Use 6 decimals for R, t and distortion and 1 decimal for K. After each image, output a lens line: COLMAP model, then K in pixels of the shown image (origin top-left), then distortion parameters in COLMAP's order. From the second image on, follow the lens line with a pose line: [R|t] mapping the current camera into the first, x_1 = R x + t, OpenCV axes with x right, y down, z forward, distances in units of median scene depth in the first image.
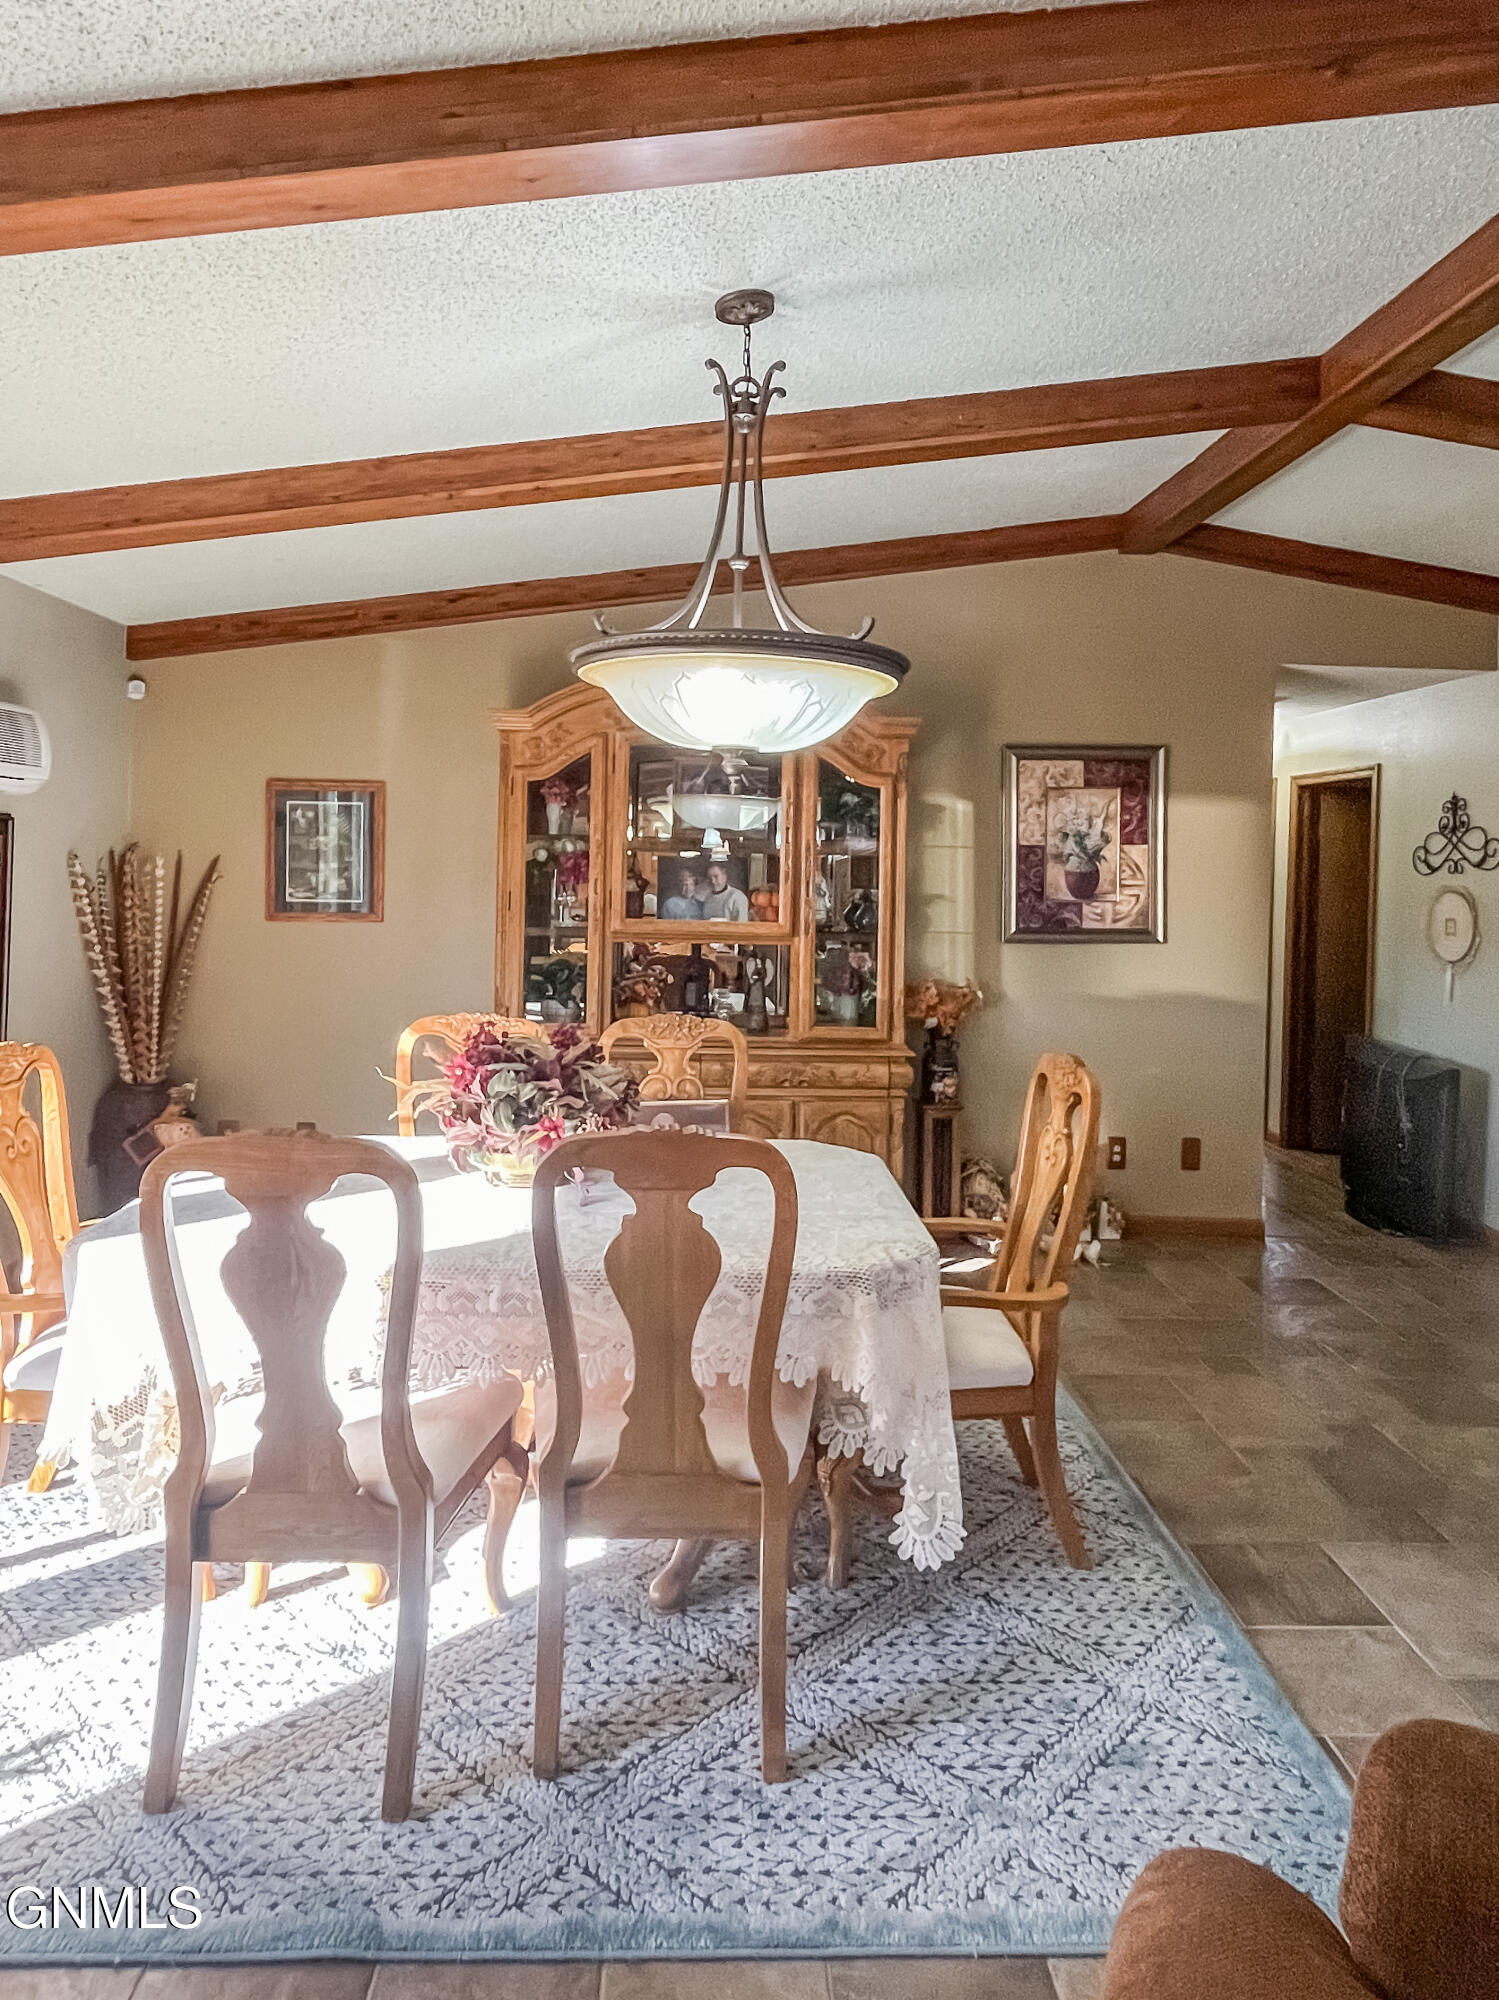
lens RADIAL K [[1215.6, 0, 702.5], [0, 1215.6, 984.3], [0, 0, 1]] dist [-0.000192, -0.000574]
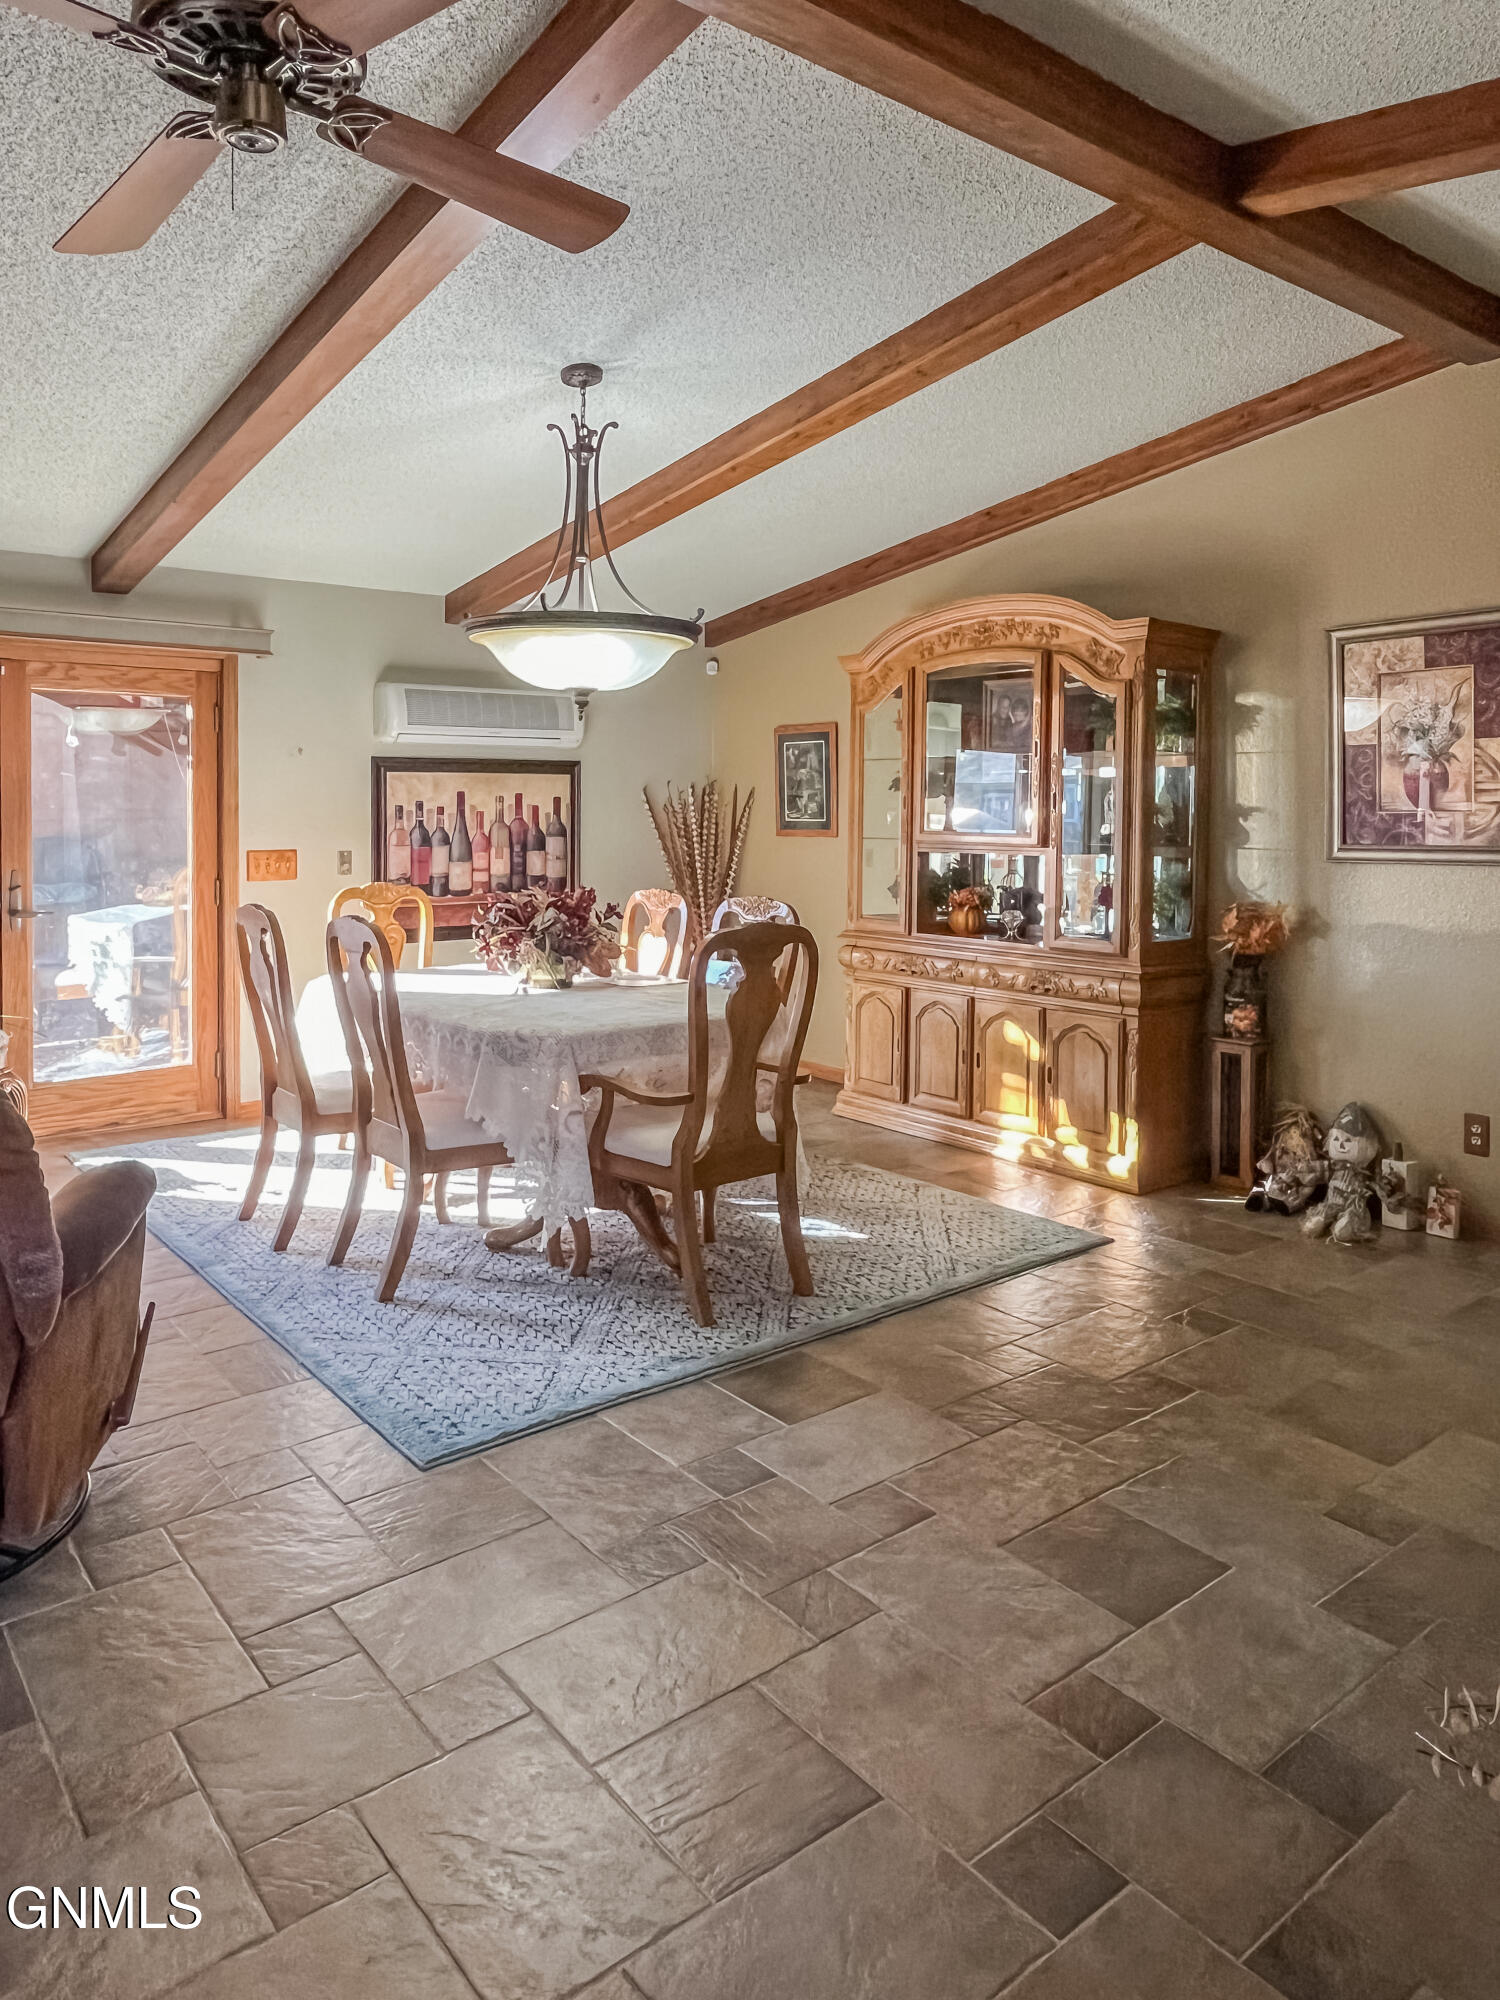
lens RADIAL K [[1310.1, 0, 750.2], [0, 1310.1, 1002.5], [0, 0, 1]] dist [0.004944, 0.003424]
pose [[0.609220, 0.098679, -0.786838, 0.750471], [-0.069657, 0.995051, 0.070858, 0.027922], [0.789936, 0.011641, 0.613078, 0.114069]]
